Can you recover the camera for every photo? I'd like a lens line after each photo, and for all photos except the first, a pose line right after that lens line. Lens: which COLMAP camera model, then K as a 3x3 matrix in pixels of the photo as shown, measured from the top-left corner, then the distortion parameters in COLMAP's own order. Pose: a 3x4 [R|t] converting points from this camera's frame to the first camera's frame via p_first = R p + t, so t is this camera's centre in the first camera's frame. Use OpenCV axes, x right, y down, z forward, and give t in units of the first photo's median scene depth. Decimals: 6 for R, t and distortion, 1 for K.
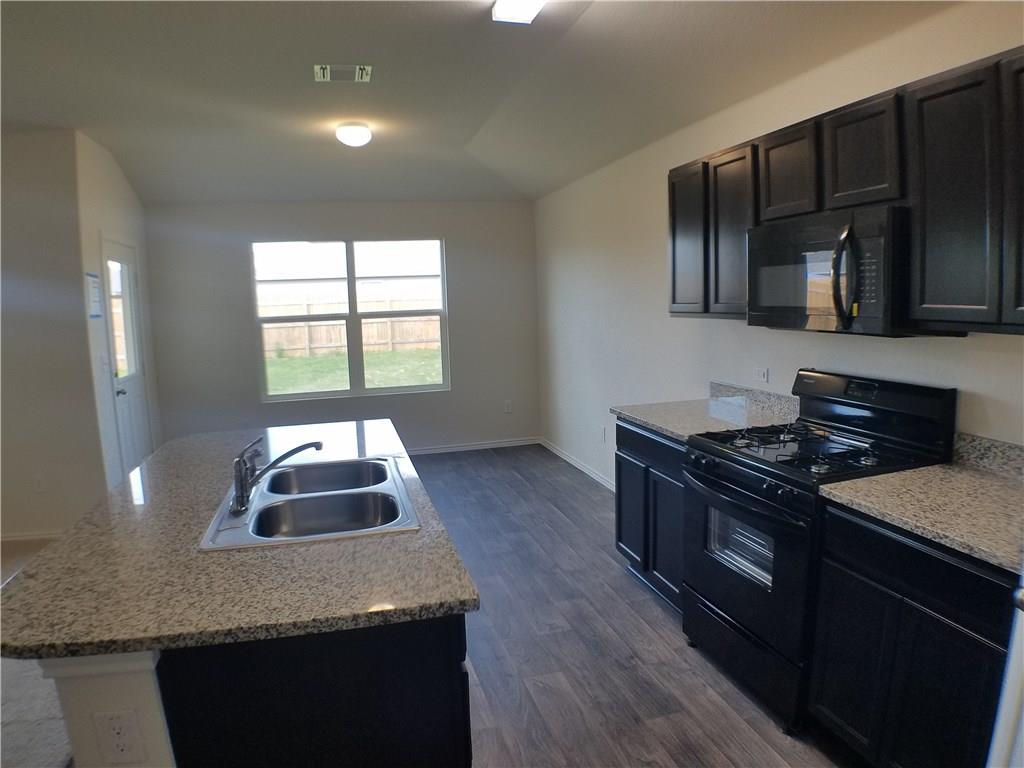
lens RADIAL K [[639.2, 0, 511.5], [0, 639.2, 385.0], [0, 0, 1]] dist [-0.134767, 0.008466]
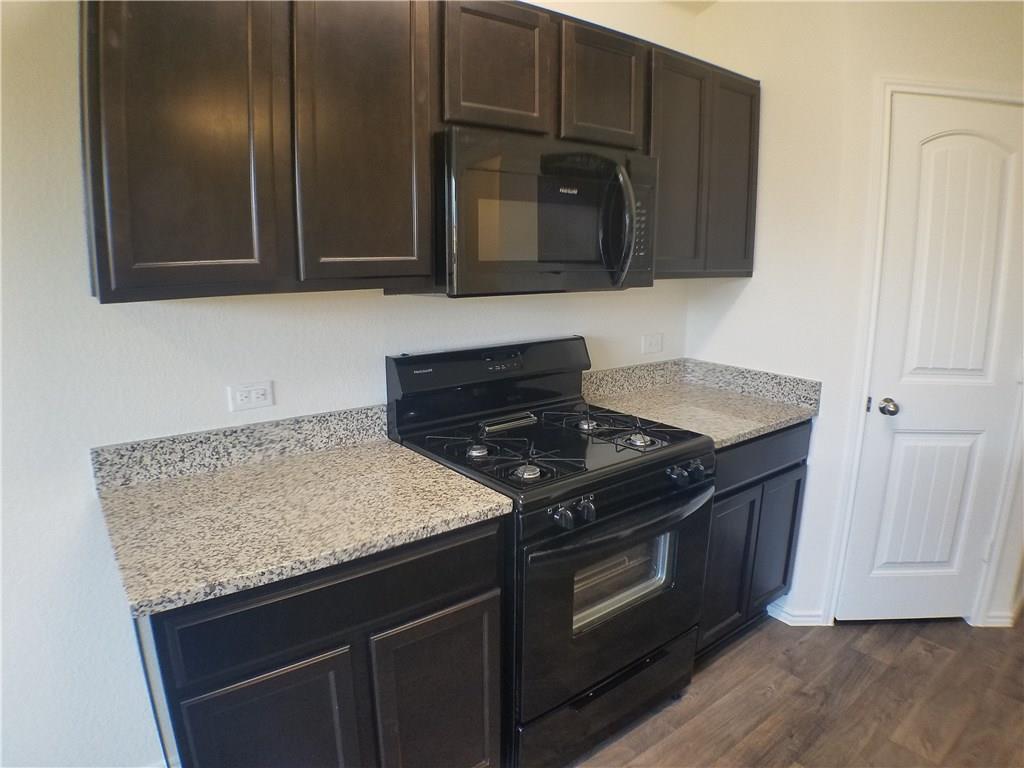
lens RADIAL K [[639.2, 0, 514.6], [0, 639.2, 387.6], [0, 0, 1]] dist [-0.134767, 0.008466]
pose [[-0.380309, -0.170482, 0.909011, -0.246453], [0.127627, 0.963787, 0.234151, -0.169184], [-0.916011, 0.205064, -0.344778, 1.374751]]
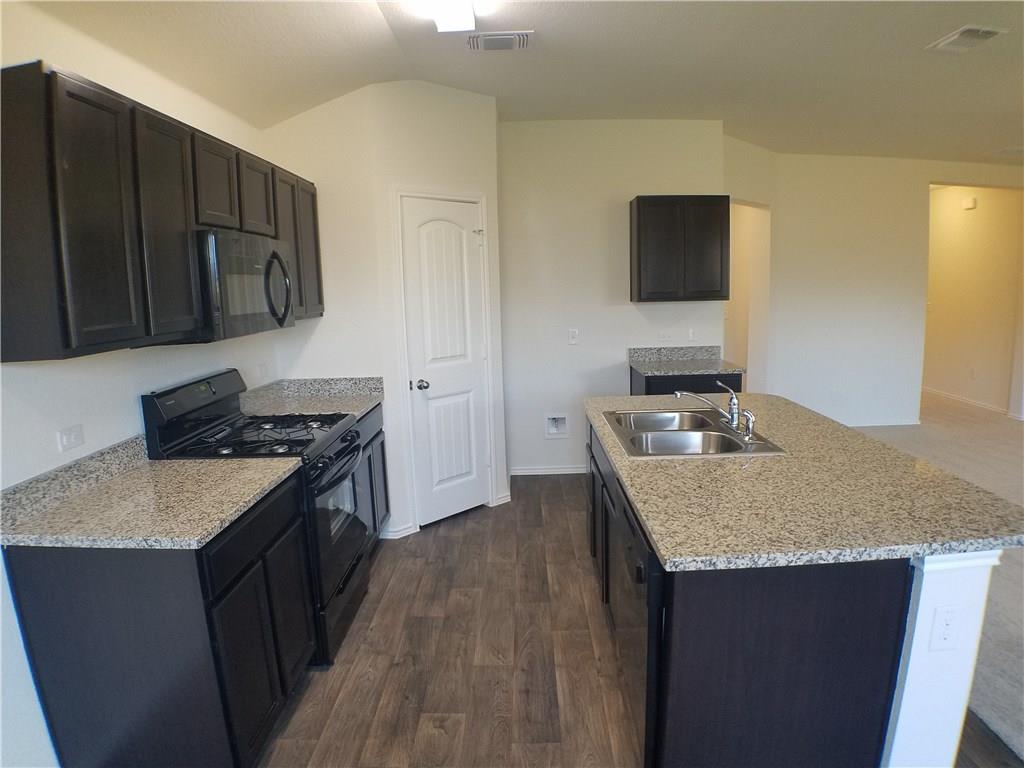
lens RADIAL K [[641.0, 0, 507.8], [0, 641.0, 396.5], [0, 0, 1]] dist [-0.131871, -0.002175]
pose [[-0.955493, 0.007748, 0.294911, -0.311730], [0.095496, 0.953956, 0.284339, -0.267930], [-0.279129, 0.299847, -0.912238, 2.007513]]
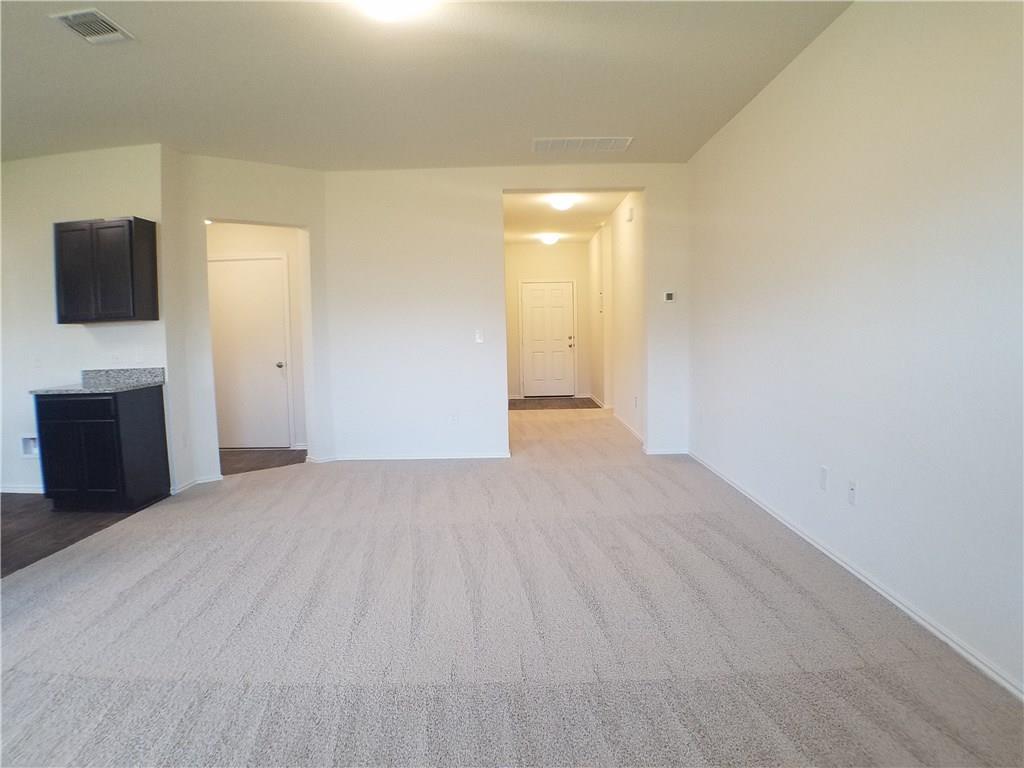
lens RADIAL K [[639.2, 0, 510.7], [0, 639.2, 383.6], [0, 0, 1]] dist [-0.134767, 0.008466]
pose [[-0.959343, 0.023515, 0.281260, -2.139793], [0.084259, 0.974941, 0.205888, -0.014940], [-0.269371, 0.221216, -0.937285, 1.391854]]
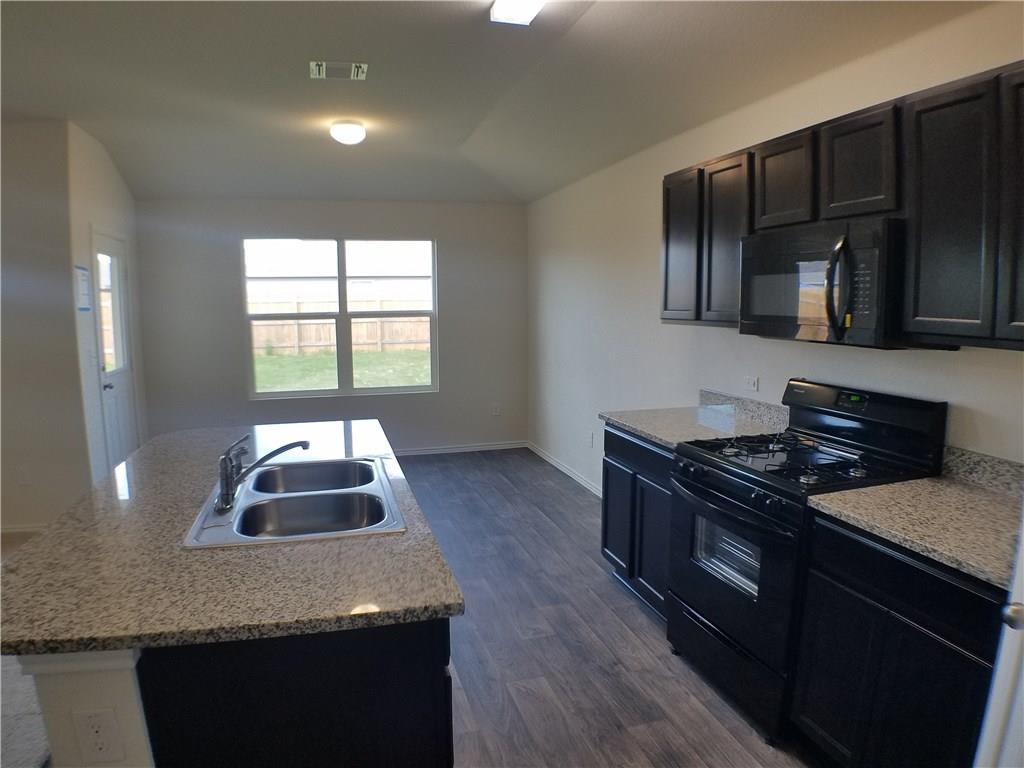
lens RADIAL K [[639.2, 0, 504.3], [0, 639.2, 390.3], [0, 0, 1]] dist [-0.134767, 0.008466]
pose [[0.999710, 0.023059, 0.006916, -0.001913], [-0.023084, 0.999727, 0.003593, -0.000226], [-0.006831, -0.003752, 0.999970, 0.006010]]
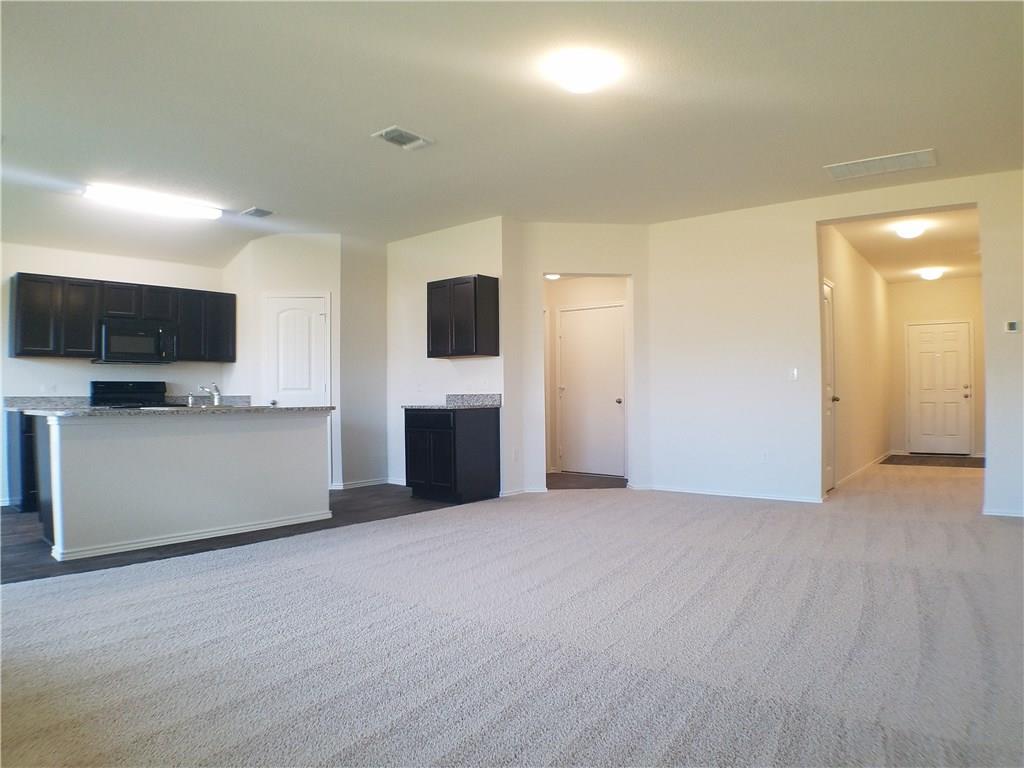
lens RADIAL K [[639.2, 0, 512.4], [0, 639.2, 387.6], [0, 0, 1]] dist [-0.134767, 0.008466]
pose [[-0.578315, 0.037555, 0.814949, -2.673759], [0.132146, 0.990060, 0.048151, 0.115983], [-0.805040, 0.135539, -0.577529, 1.260198]]
